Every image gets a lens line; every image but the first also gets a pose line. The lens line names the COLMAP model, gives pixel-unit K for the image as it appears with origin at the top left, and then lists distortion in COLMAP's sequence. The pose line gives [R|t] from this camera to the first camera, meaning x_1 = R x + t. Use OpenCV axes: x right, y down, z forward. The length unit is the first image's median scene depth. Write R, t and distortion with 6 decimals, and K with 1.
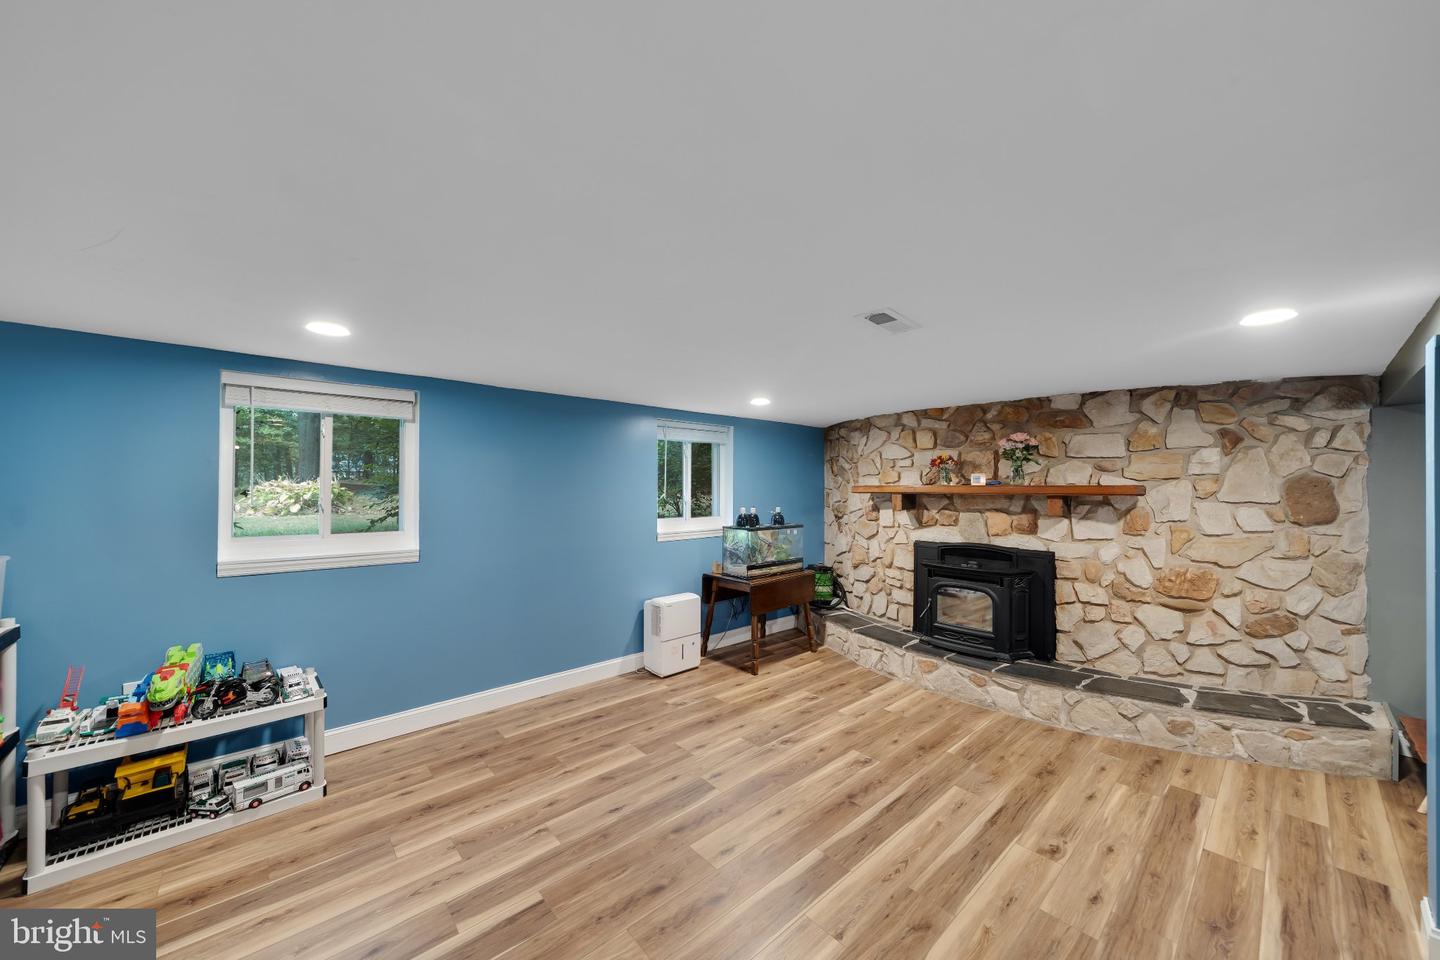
lens RADIAL K [[518.1, 0, 720.9], [0, 518.1, 477.9], [0, 0, 1]] dist [-0.001149, -0.000028]
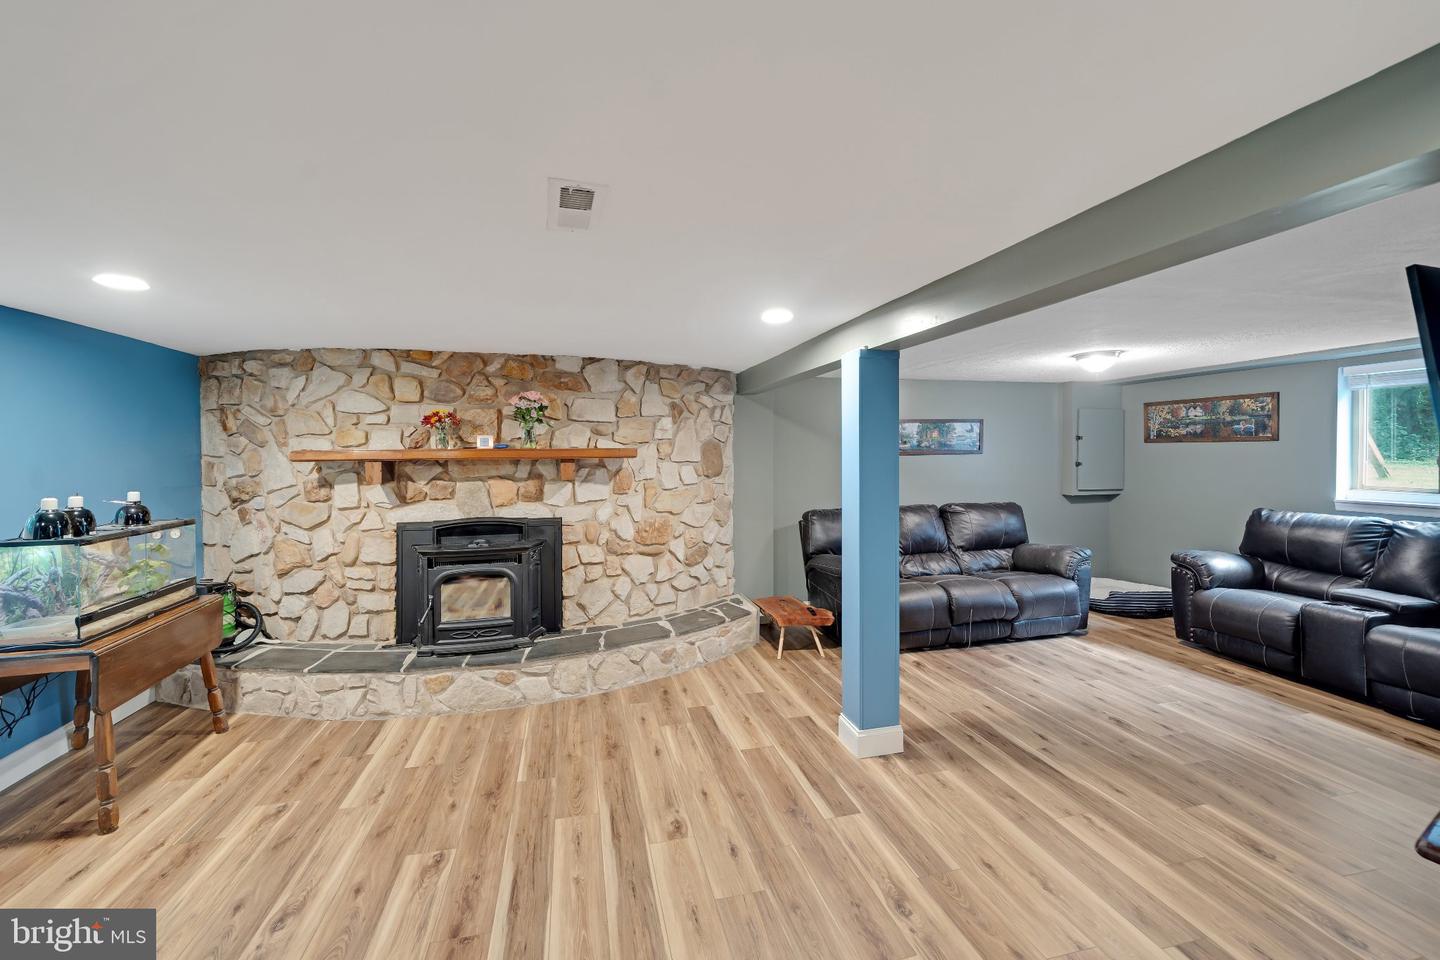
lens RADIAL K [[551.3, 0, 694.6], [0, 551.3, 454.2], [0, 0, 1]] dist [0.001710, 0.000140]
pose [[0.484395, -0.011199, 0.874778, -0.146154], [-0.007094, 0.999835, 0.016729, 0.006196], [-0.874821, -0.014309, 0.484235, 0.306962]]
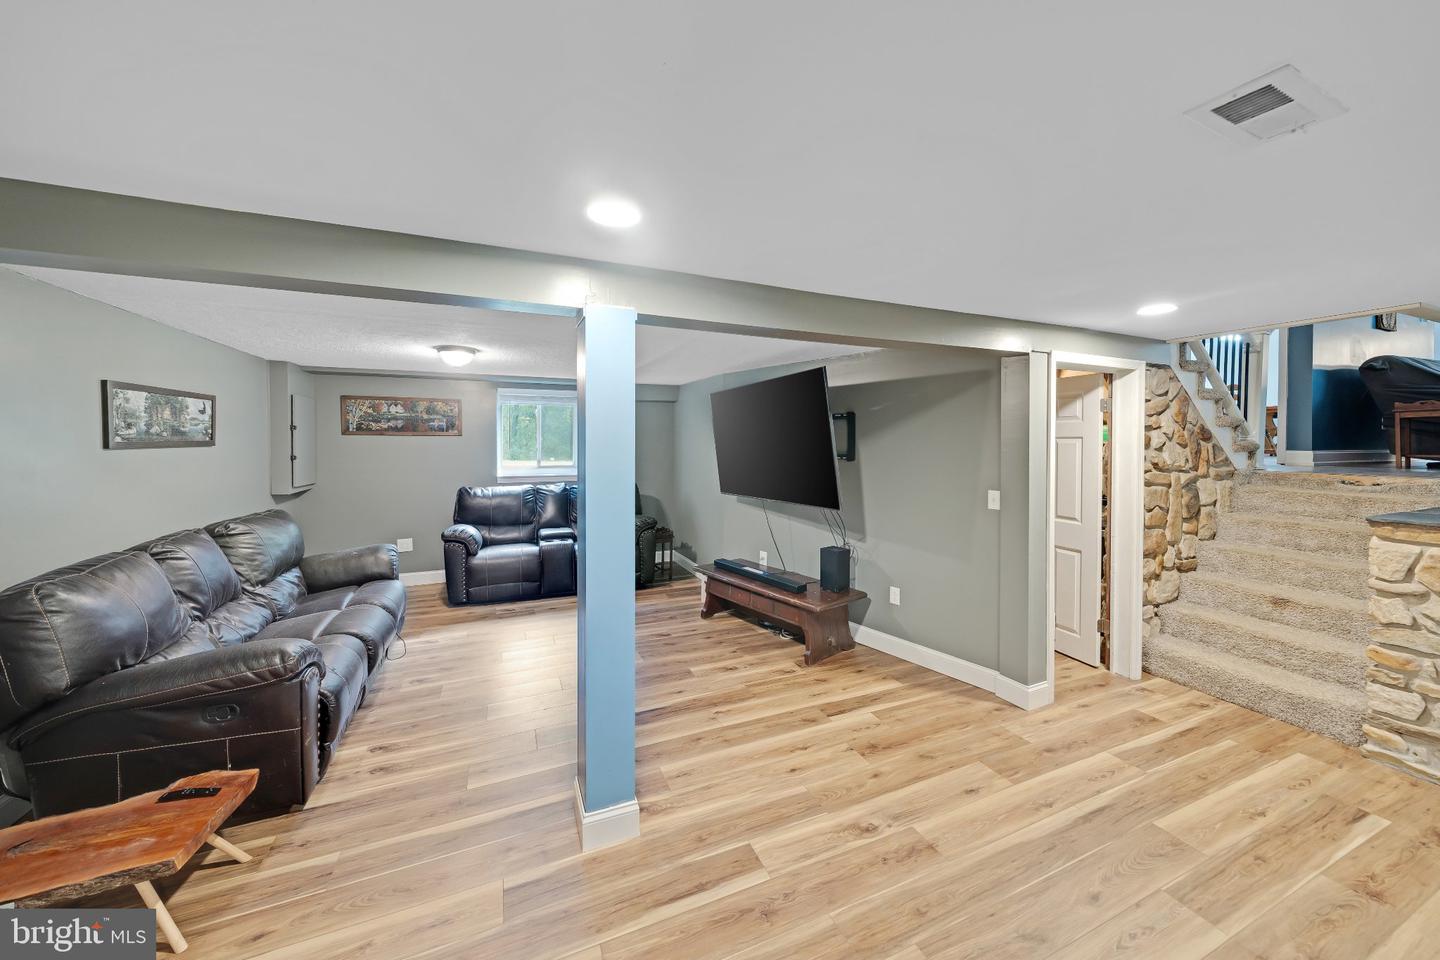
lens RADIAL K [[498.2, 0, 718.8], [0, 498.2, 450.8], [0, 0, 1]] dist [-0.000134, -0.000051]
pose [[-0.944772, -0.011365, 0.327533, 0.394632], [-0.011554, 0.999932, 0.001370, 0.022576], [-0.327526, -0.002490, -0.944839, 0.978342]]
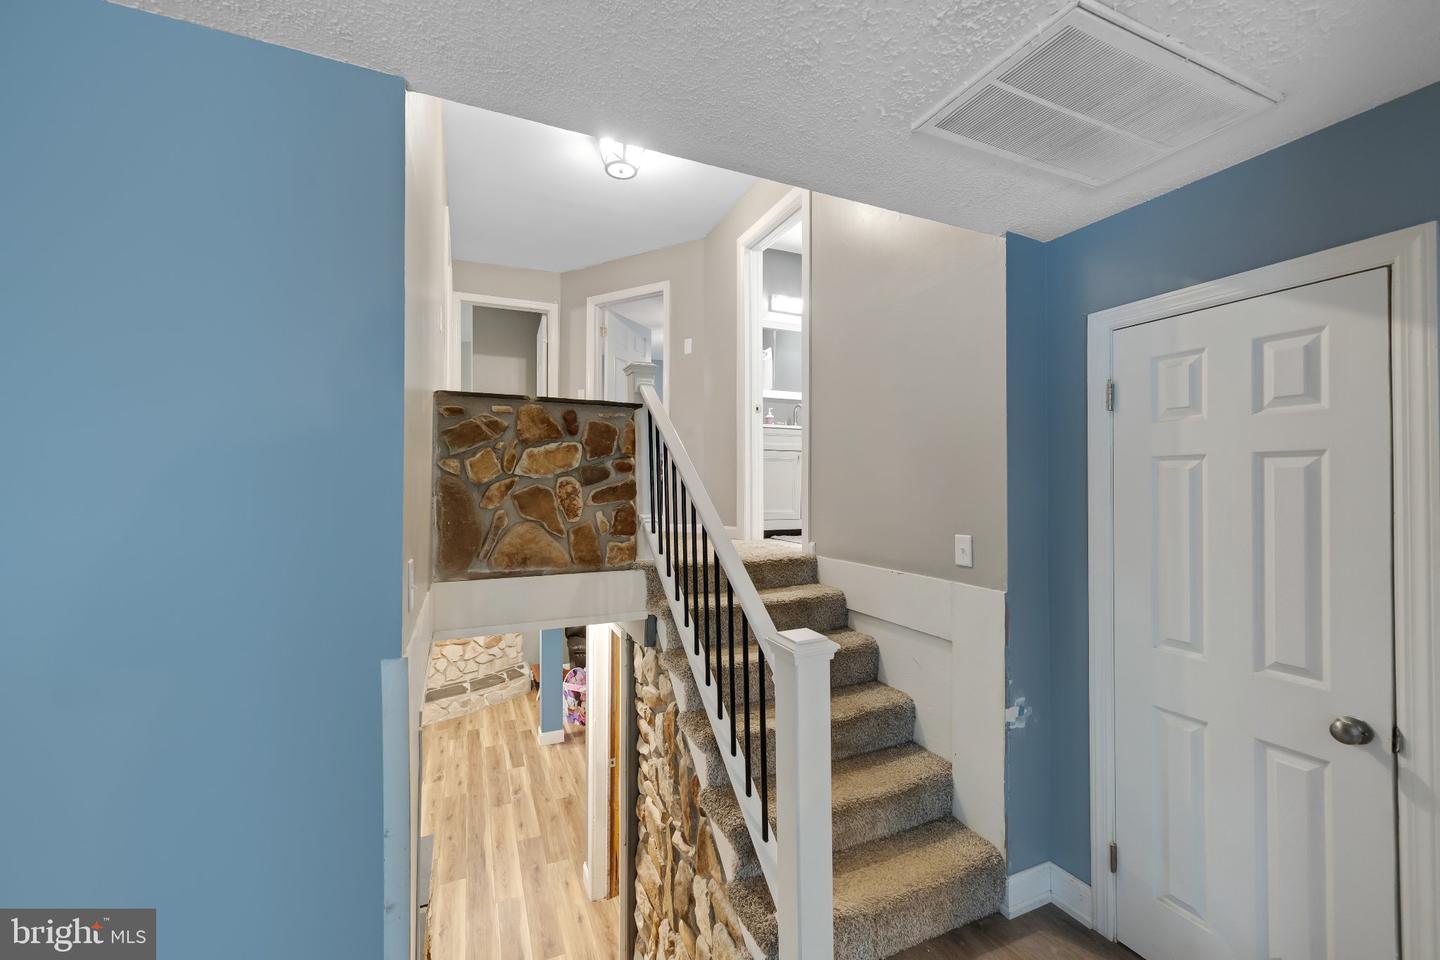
lens RADIAL K [[556.2, 0, 708.7], [0, 556.2, 483.8], [0, 0, 1]] dist [-0.000607, -0.000033]
pose [[0.312275, -0.003590, 0.949985, -0.819816], [-0.013970, 0.999867, 0.008371, -0.381627], [-0.949889, -0.015885, 0.312184, -0.543846]]
